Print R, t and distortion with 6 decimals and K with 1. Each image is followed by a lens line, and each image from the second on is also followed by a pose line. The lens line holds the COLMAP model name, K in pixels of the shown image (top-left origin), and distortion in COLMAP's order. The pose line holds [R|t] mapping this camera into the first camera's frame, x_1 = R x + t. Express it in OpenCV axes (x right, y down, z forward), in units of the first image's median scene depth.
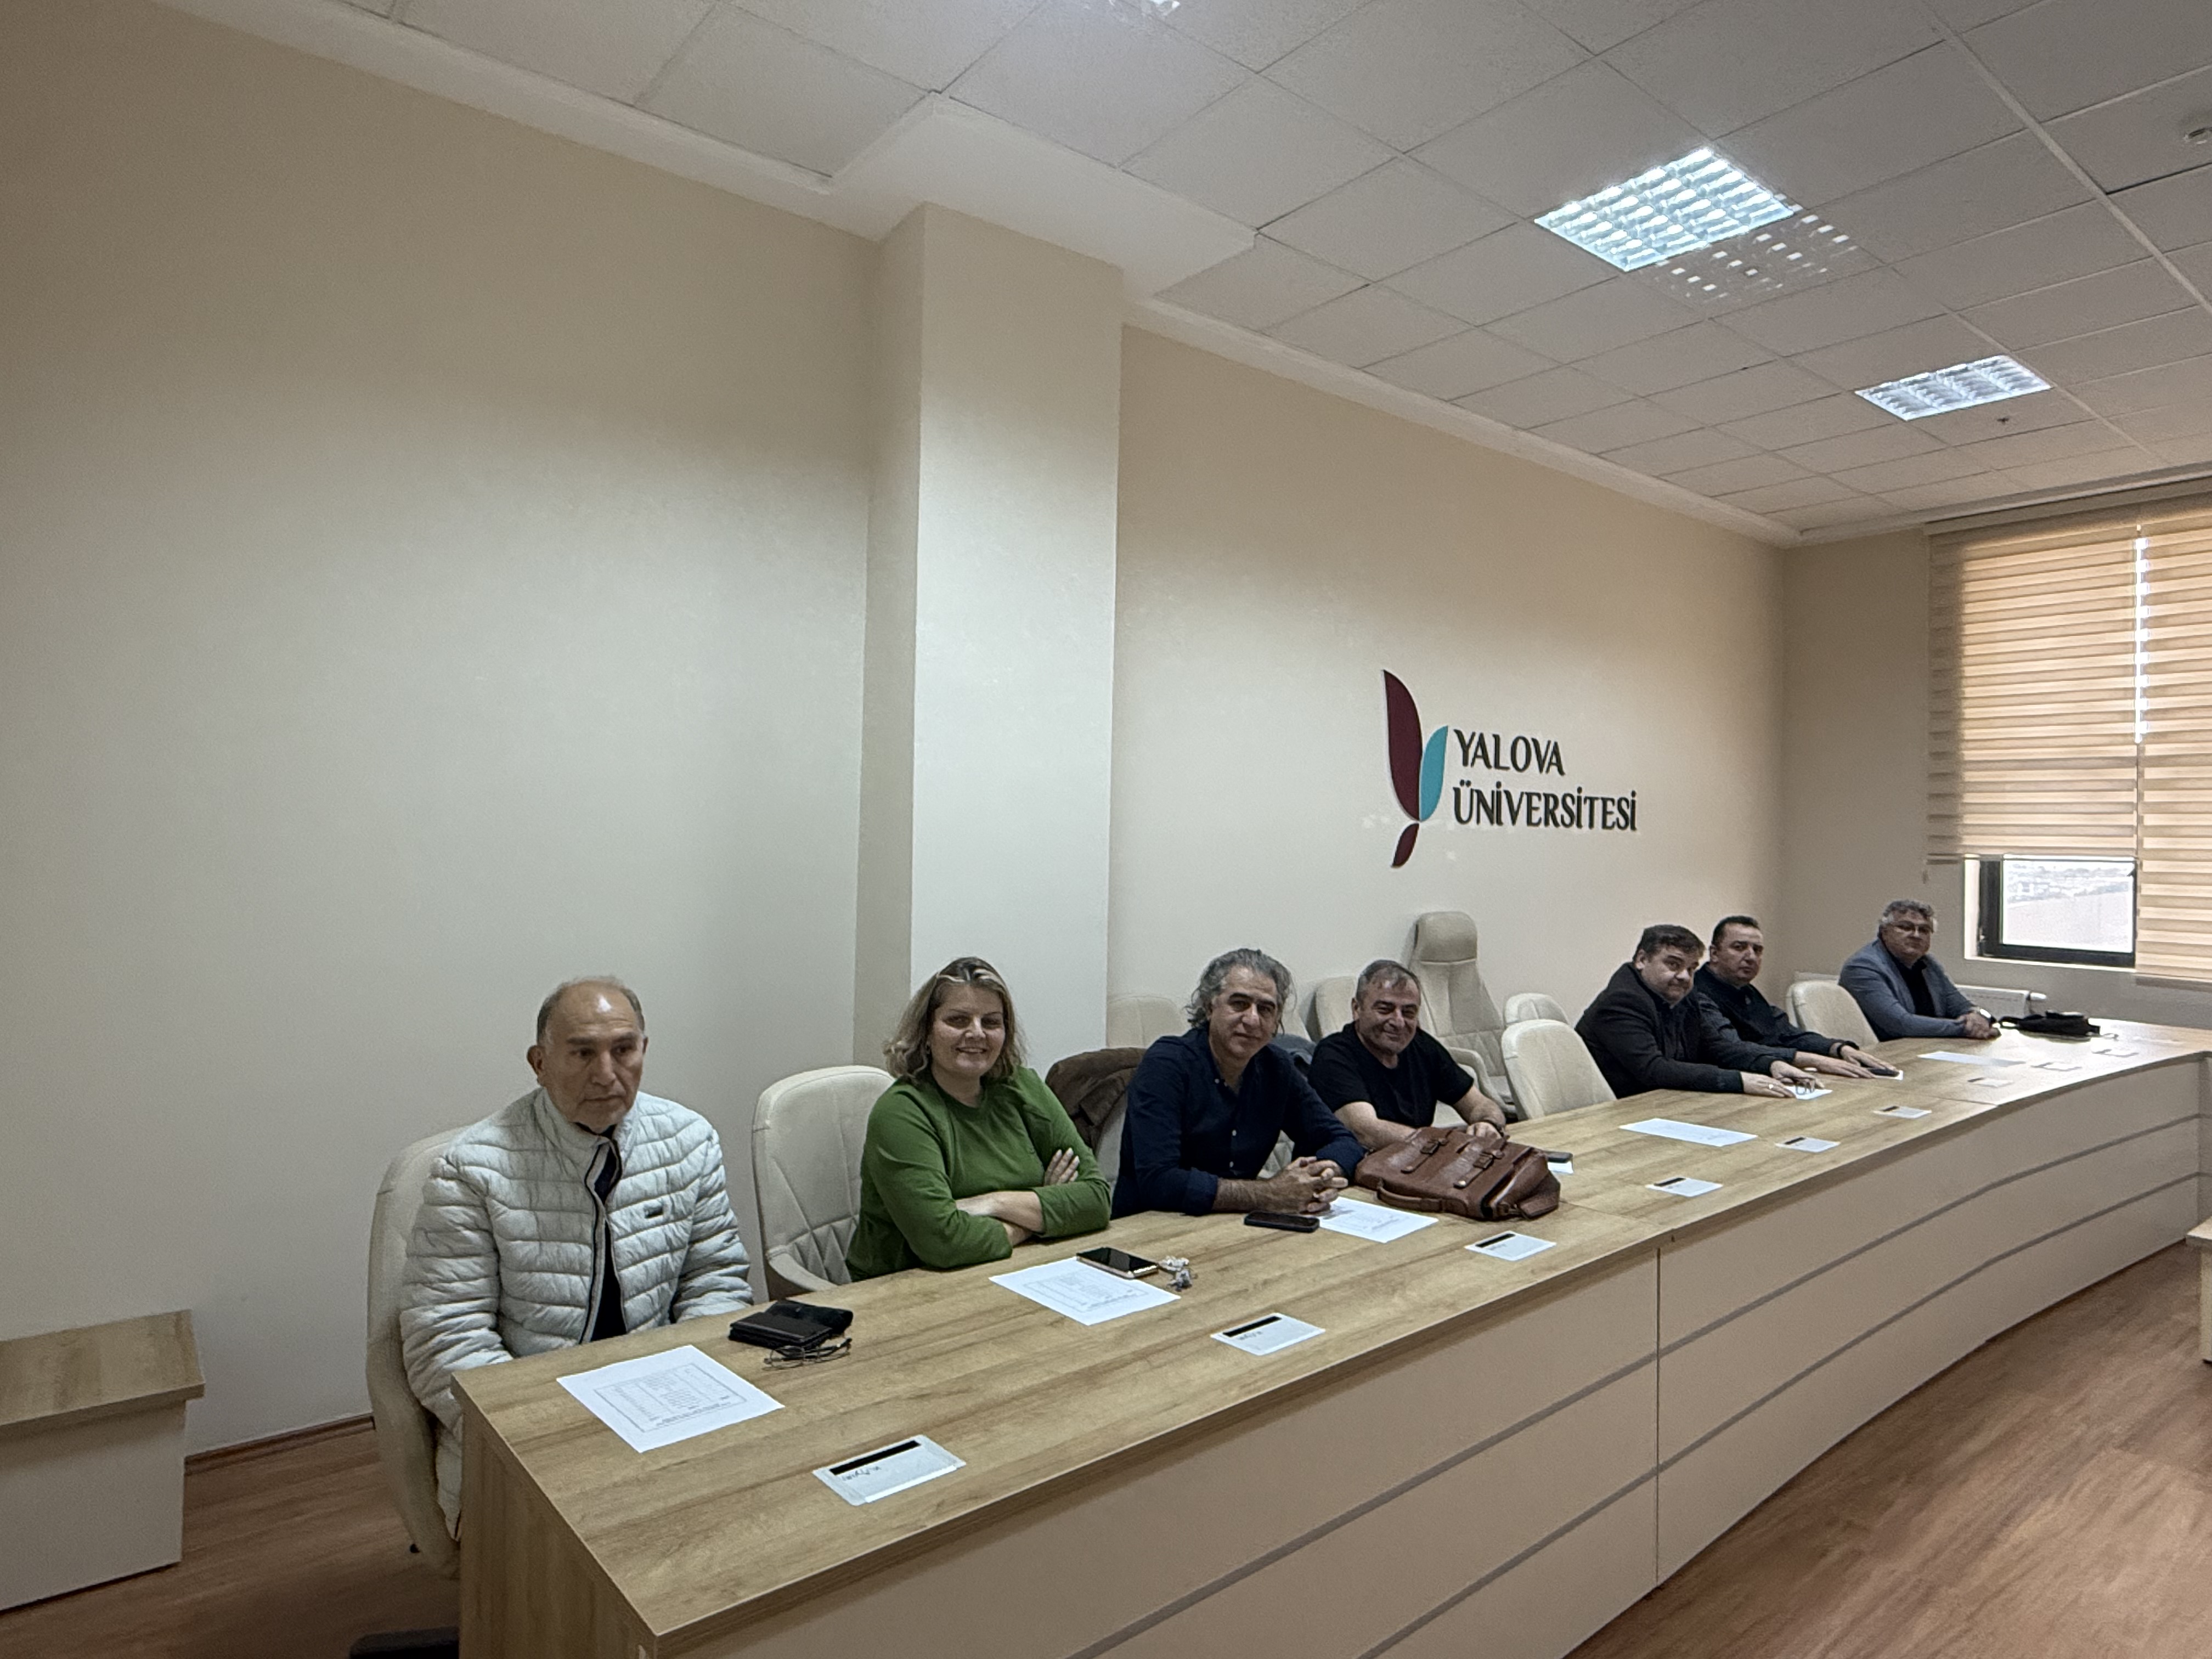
lens RADIAL K [[1286.7, 0, 1085.2], [0, 1286.7, 816.8], [0, 0, 1]] dist [-0.000411, 0.000805]
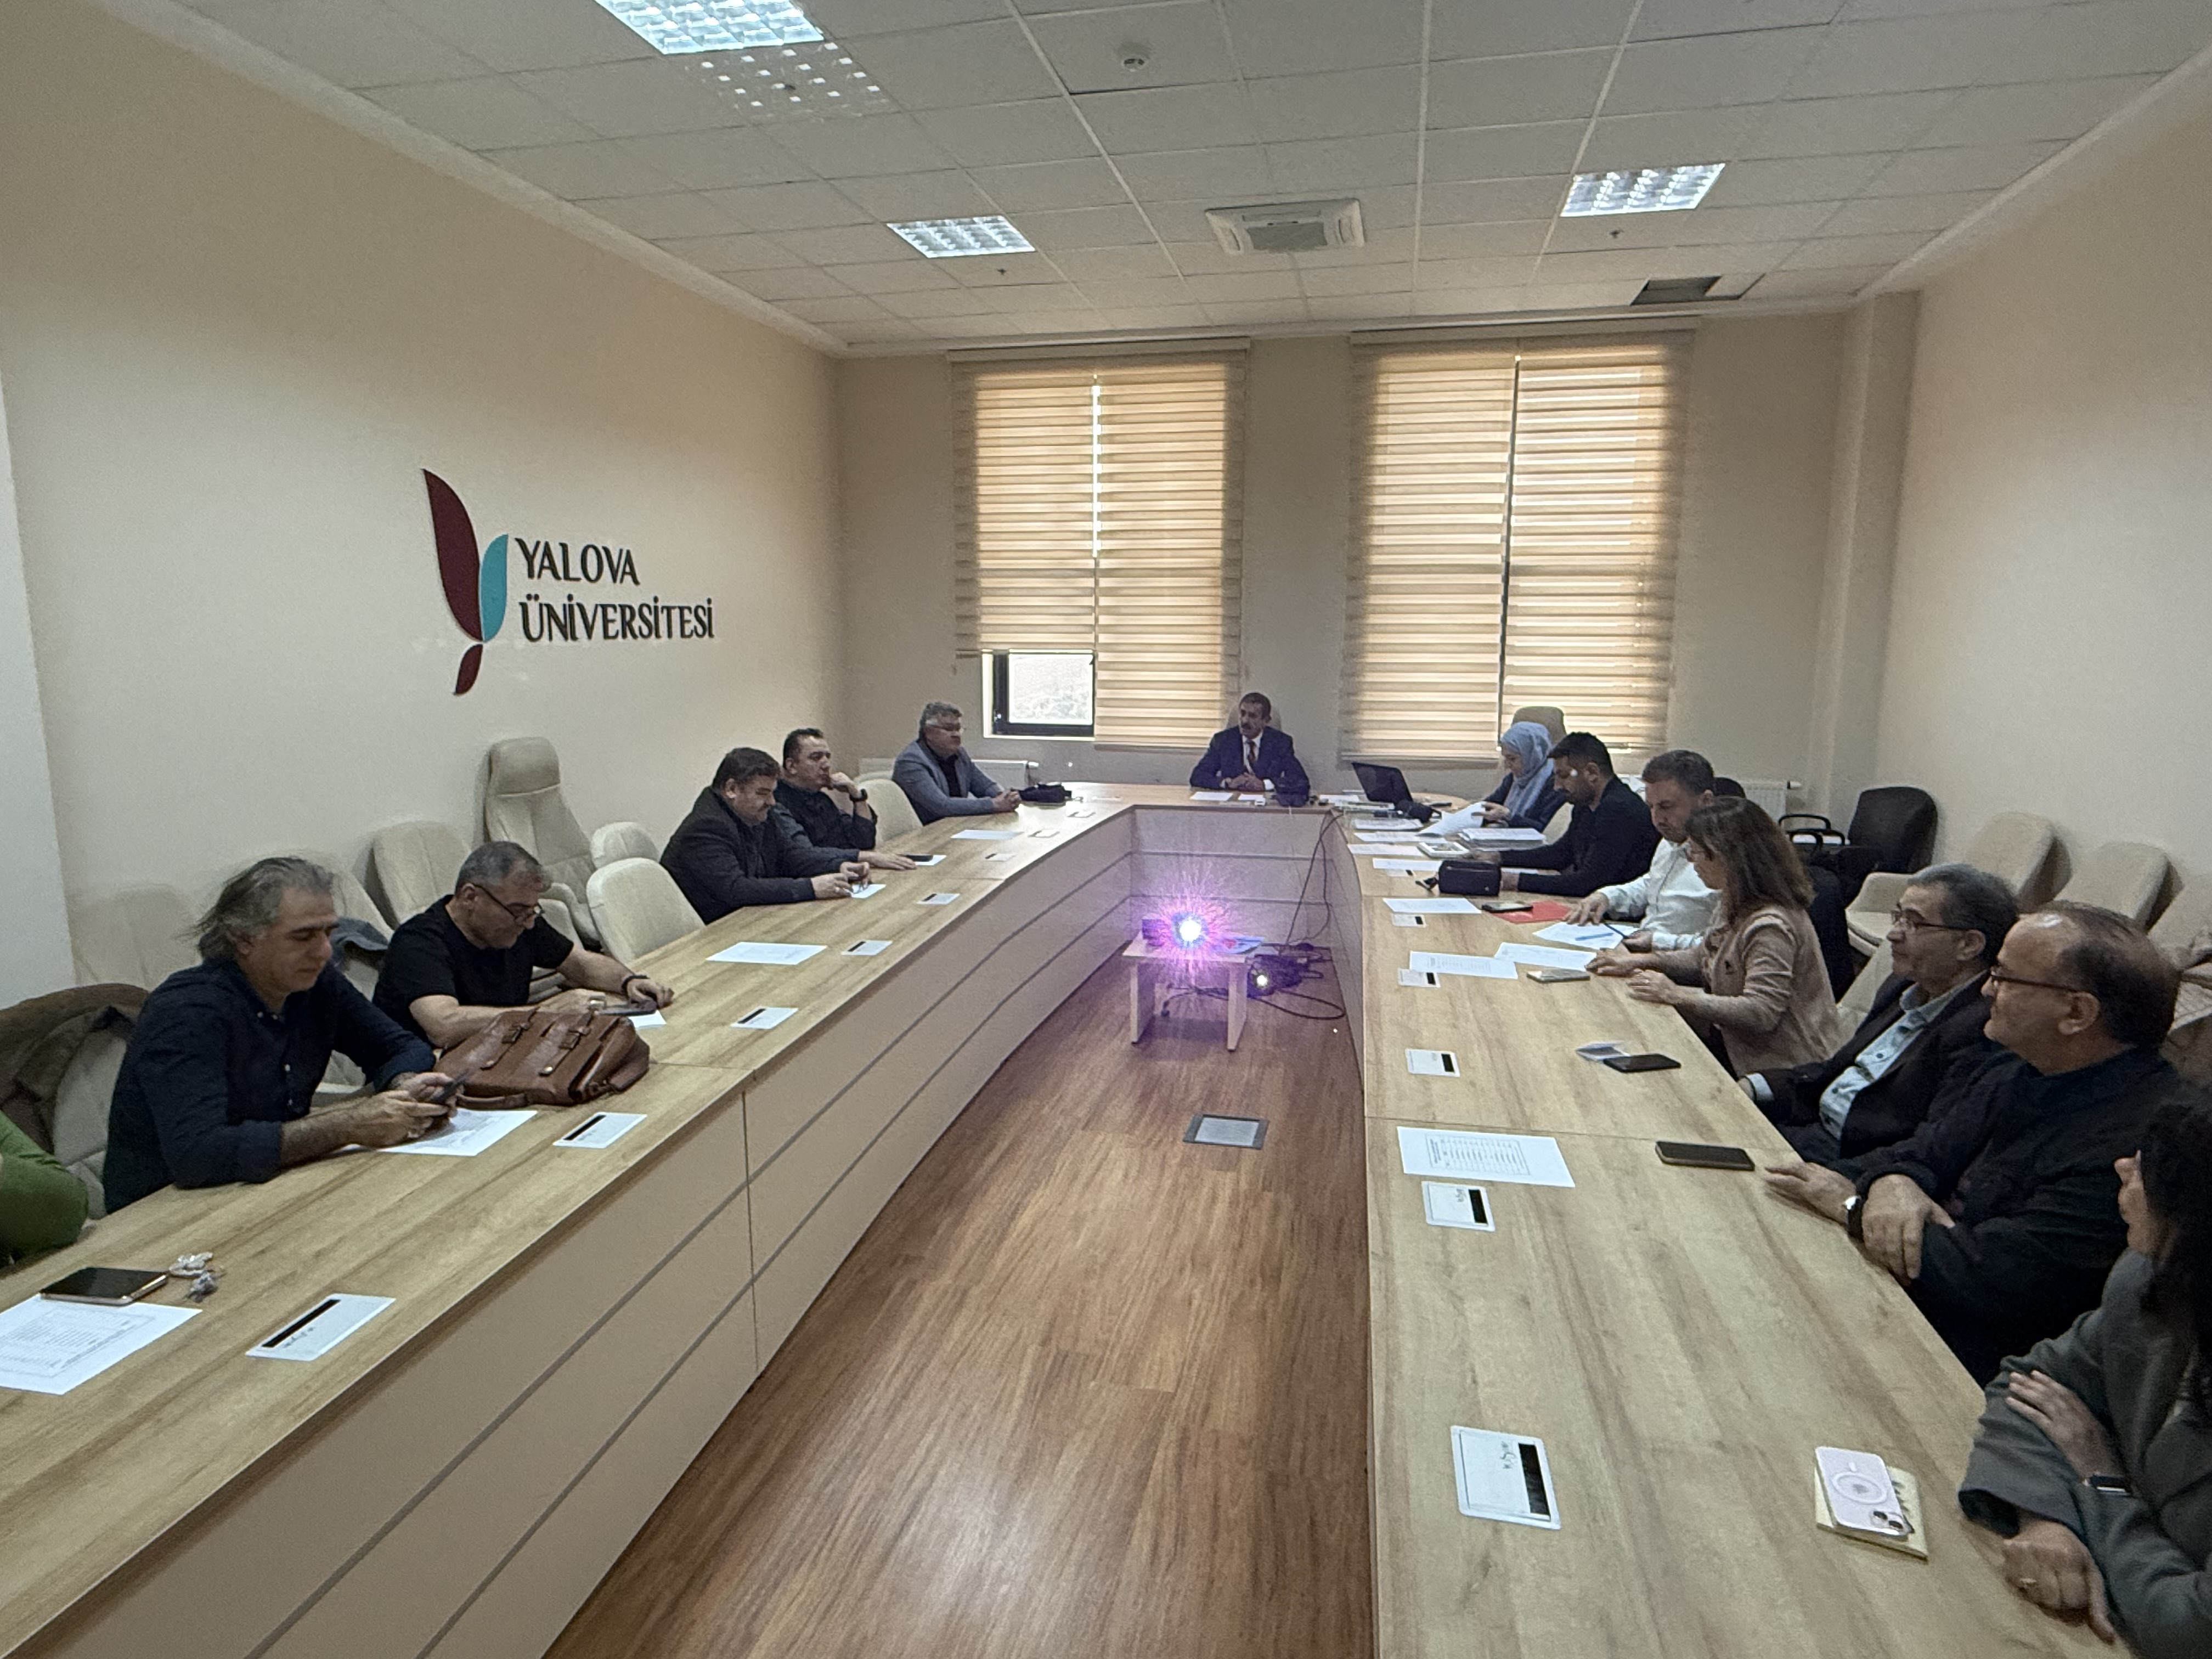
lens RADIAL K [[1287.0, 0, 1098.2], [0, 1287.0, 823.3], [0, 0, 1]] dist [-0.001946, 0.000683]
pose [[0.774198, -0.116024, 0.622218, 0.019438], [0.002297, 0.983564, 0.180546, -0.041183], [-0.632939, -0.138349, 0.761740, 0.016720]]
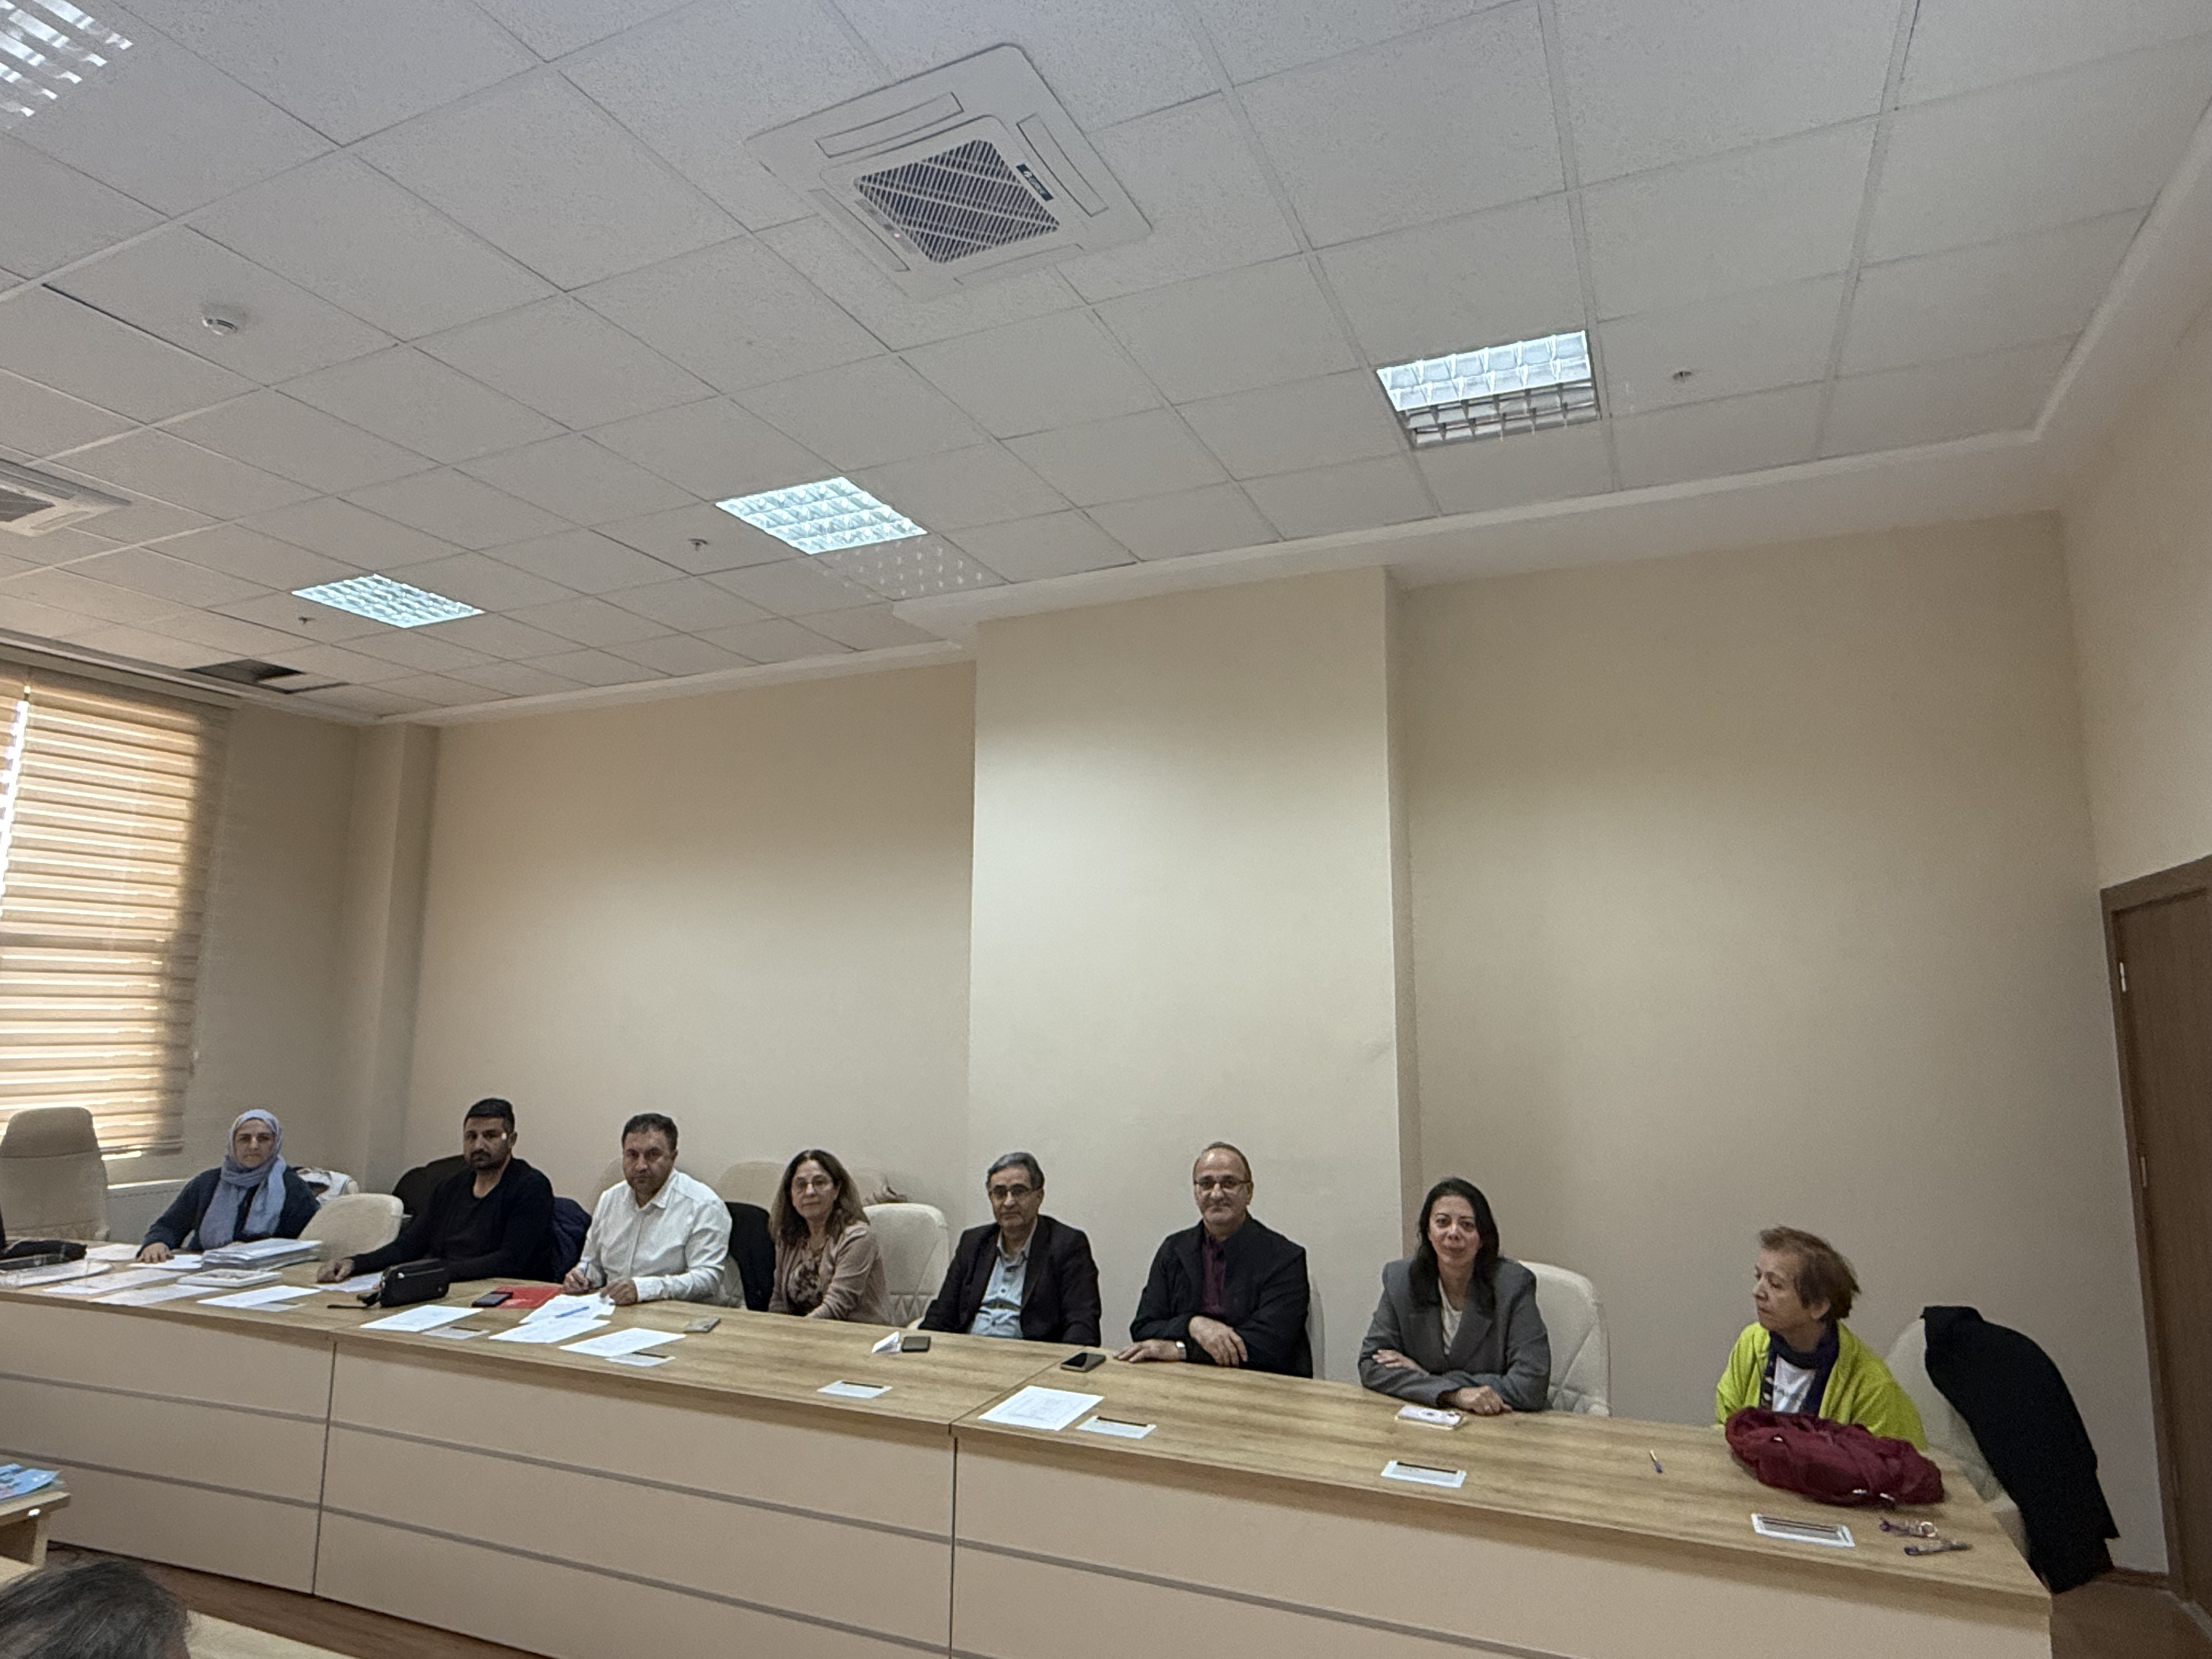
lens RADIAL K [[1285.2, 0, 1096.5], [0, 1285.2, 831.7], [0, 0, 1]] dist [-0.001528, -0.000074]
pose [[-0.465091, 0.105402, 0.878966, -0.169007], [-0.029112, 0.990529, -0.134185, -0.028008], [-0.884784, -0.087996, -0.457618, 0.535709]]
